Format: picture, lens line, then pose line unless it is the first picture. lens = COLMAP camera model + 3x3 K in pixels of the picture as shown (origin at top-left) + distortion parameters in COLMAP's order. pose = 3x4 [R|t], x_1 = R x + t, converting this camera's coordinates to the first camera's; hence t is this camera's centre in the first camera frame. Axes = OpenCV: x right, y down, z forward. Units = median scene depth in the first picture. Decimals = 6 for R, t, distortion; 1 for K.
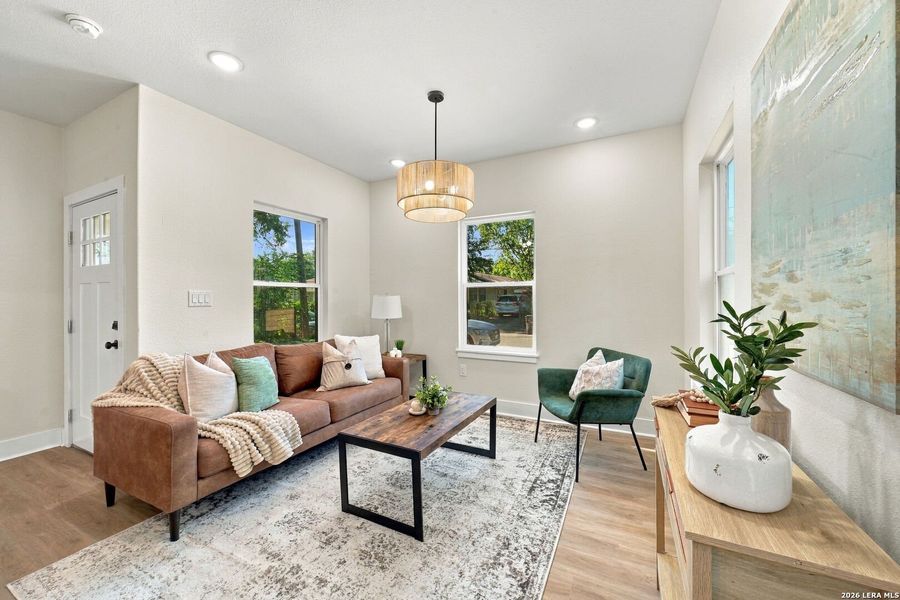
lens RADIAL K [[351.1, 0, 446.1], [0, 351.1, 299.7], [0, 0, 1]] dist [-0.007741, 0.002847]
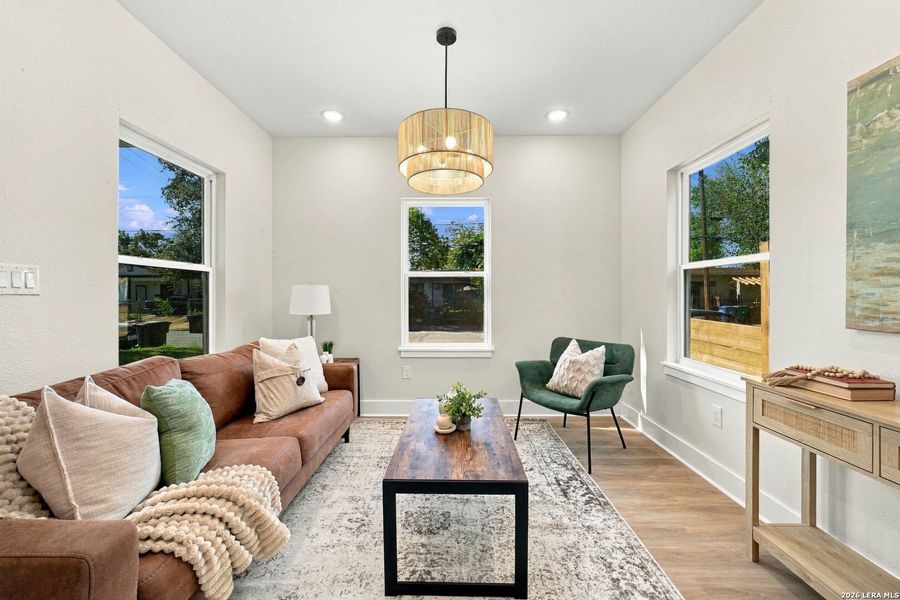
lens RADIAL K [[351.1, 0, 444.2], [0, 351.1, 296.6], [0, 0, 1]] dist [-0.007741, 0.002847]
pose [[0.892623, 0.003008, 0.450794, -0.435986], [-0.002307, 0.999995, -0.002104, 0.025398], [-0.450798, 0.000838, 0.892626, 0.302647]]
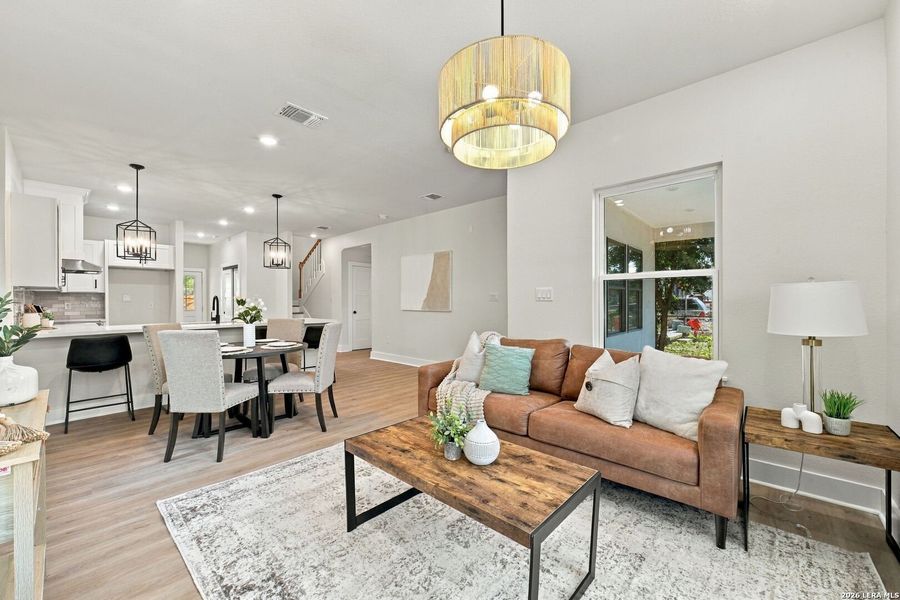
lens RADIAL K [[360.8, 0, 452.2], [0, 360.8, 301.7], [0, 0, 1]] dist [-0.001806, 0.000904]
pose [[-0.252488, 0.010376, -0.967544, 0.652900], [-0.000774, 0.999940, 0.010925, 0.009197], [0.967600, 0.003508, -0.252465, 1.178248]]
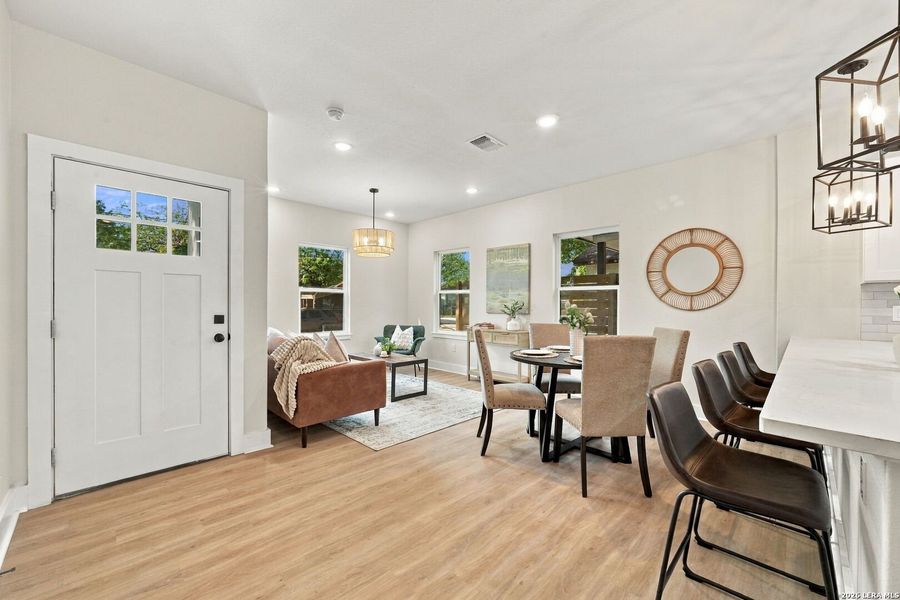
lens RADIAL K [[360.8, 0, 453.5], [0, 360.8, 305.9], [0, 0, 1]] dist [-0.001806, 0.000904]
pose [[0.281695, 0.006219, 0.959484, -1.876148], [-0.001055, 0.999980, -0.006172, 0.047185], [-0.959503, 0.000726, 0.281696, 0.065281]]
